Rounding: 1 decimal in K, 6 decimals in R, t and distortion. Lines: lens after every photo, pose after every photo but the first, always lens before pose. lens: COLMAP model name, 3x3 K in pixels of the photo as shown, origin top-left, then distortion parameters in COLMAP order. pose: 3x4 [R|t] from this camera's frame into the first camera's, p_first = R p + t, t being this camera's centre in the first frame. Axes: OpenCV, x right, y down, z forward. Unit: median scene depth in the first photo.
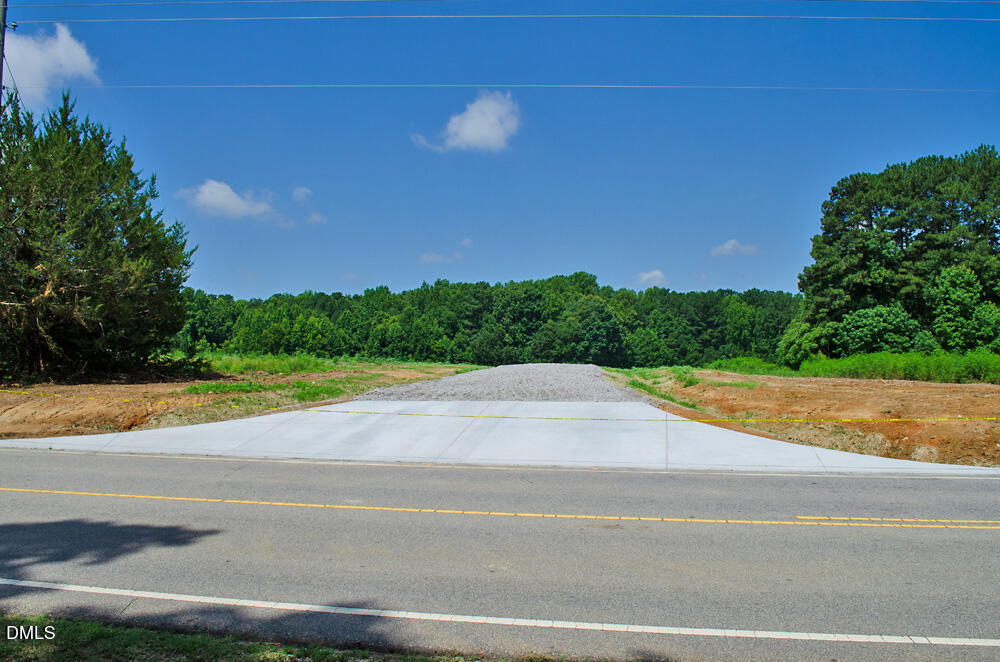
lens RADIAL K [[810.4, 0, 497.9], [0, 810.4, 346.8], [0, 0, 1]] dist [-0.078684, 0.008048]
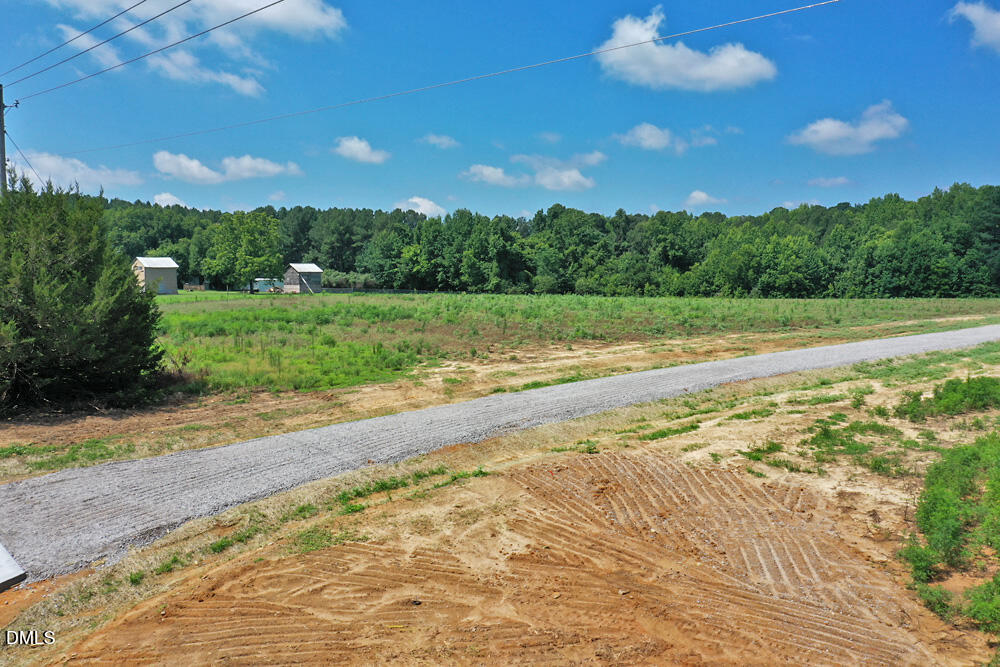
lens RADIAL K [[793.8, 0, 500.0], [0, 793.8, 333.5], [0, 0, 1]] dist [0.005895, -0.000135]
pose [[0.787119, 0.045559, -0.615116, 0.077132], [0.017809, 0.995174, 0.096498, -0.018377], [0.616544, -0.086910, 0.782509, 0.052827]]
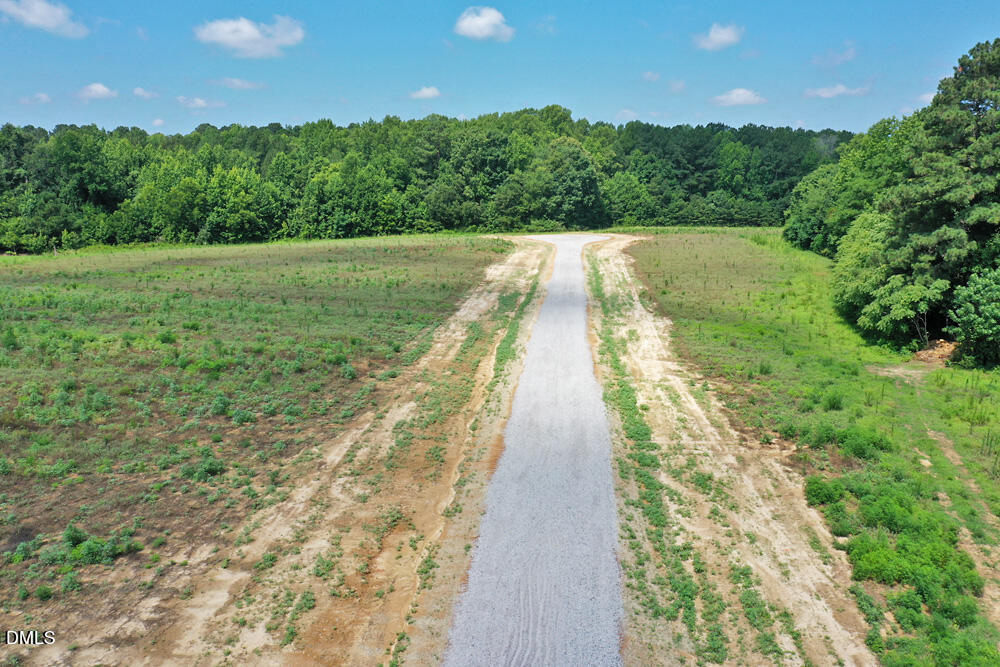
lens RADIAL K [[793.8, 0, 500.0], [0, 793.8, 333.5], [0, 0, 1]] dist [0.005895, -0.000135]
pose [[0.999149, -0.006156, 0.040795, 0.010910], [-0.003043, 0.975115, 0.221678, -0.050433], [-0.041144, -0.221613, 0.974266, 0.140611]]
